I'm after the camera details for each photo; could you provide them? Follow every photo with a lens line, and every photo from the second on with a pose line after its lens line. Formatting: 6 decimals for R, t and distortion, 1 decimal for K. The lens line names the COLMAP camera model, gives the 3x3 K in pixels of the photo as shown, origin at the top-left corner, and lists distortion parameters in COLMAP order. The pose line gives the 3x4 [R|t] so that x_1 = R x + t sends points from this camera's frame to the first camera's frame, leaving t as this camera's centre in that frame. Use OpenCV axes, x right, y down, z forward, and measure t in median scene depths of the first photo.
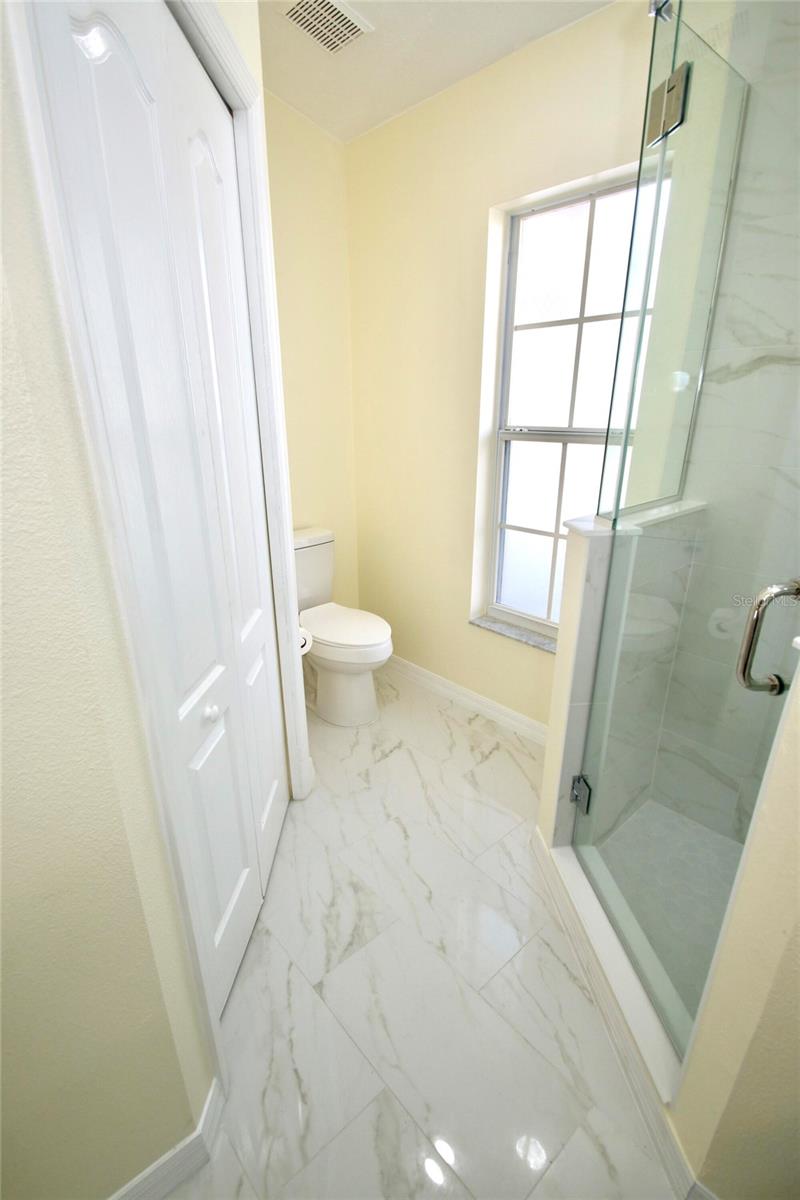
lens RADIAL K [[554.0, 0, 389.7], [0, 554.0, 620.2], [0, 0, 1]] dist [0.009010, -0.015112]
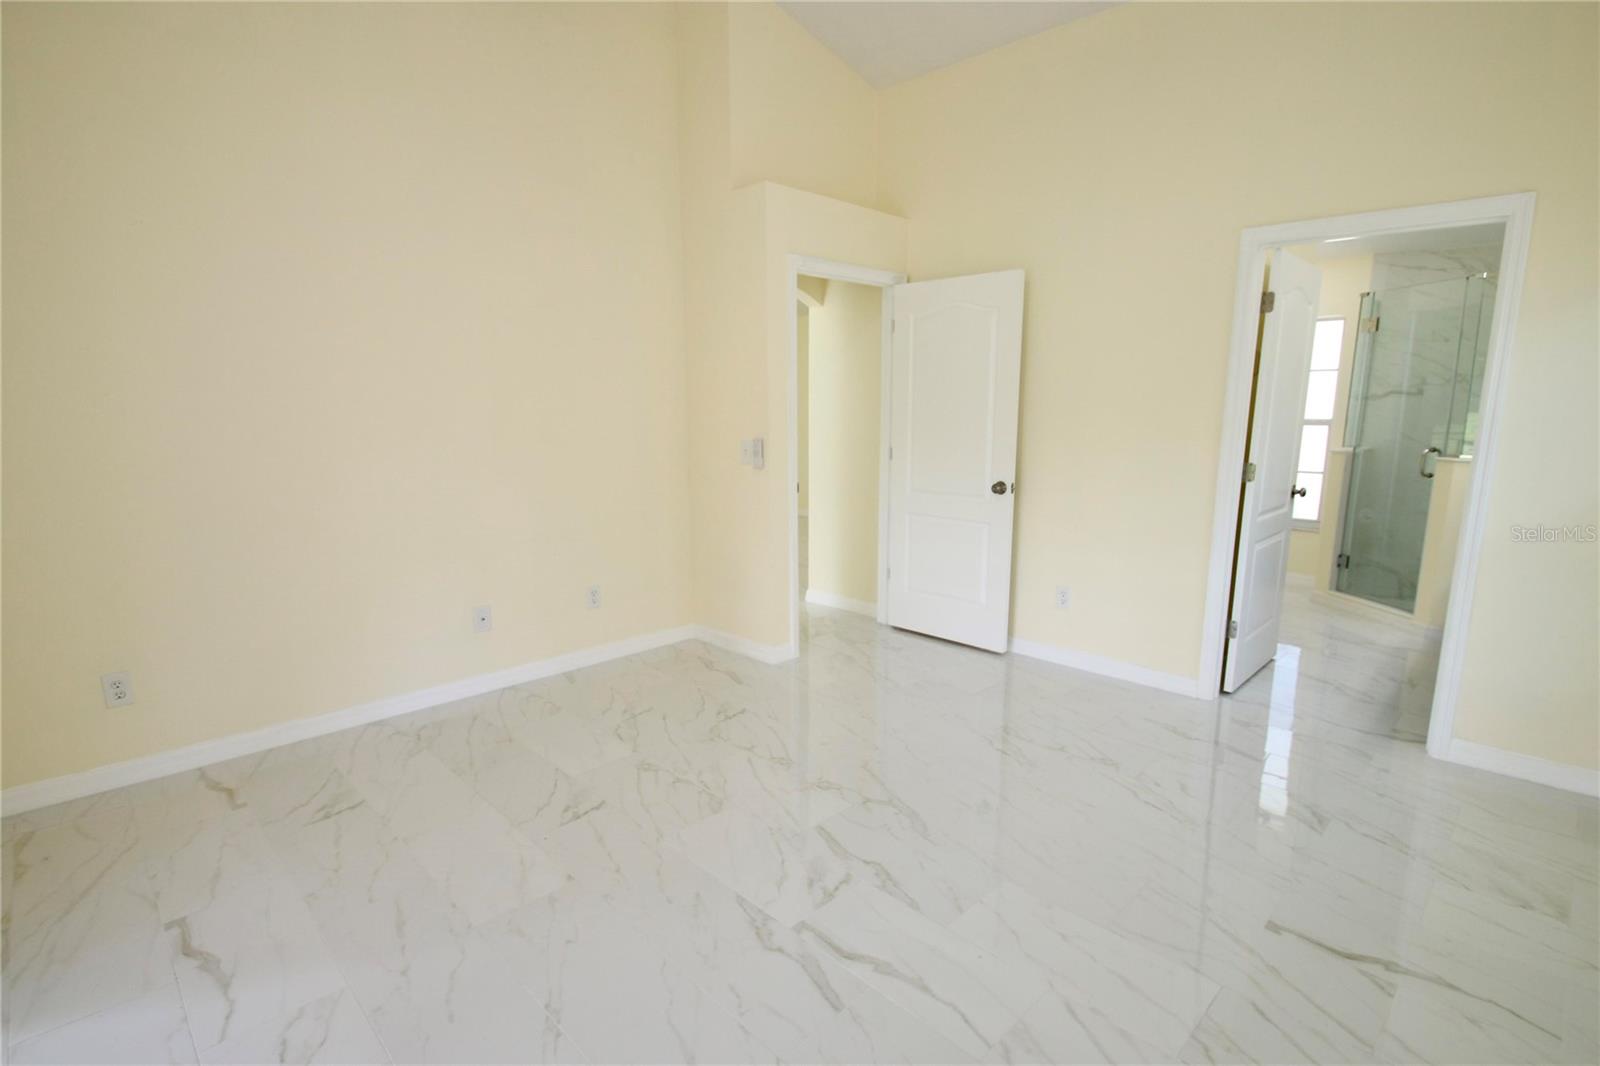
lens RADIAL K [[738.7, 0, 834.4], [0, 738.7, 543.1], [0, 0, 1]] dist [0.009010, -0.015112]
pose [[0.998506, 0.003600, 0.054516, -1.480516], [0.006777, 0.981962, -0.188957, 0.602214], [-0.054213, 0.189044, 0.980471, -1.486256]]
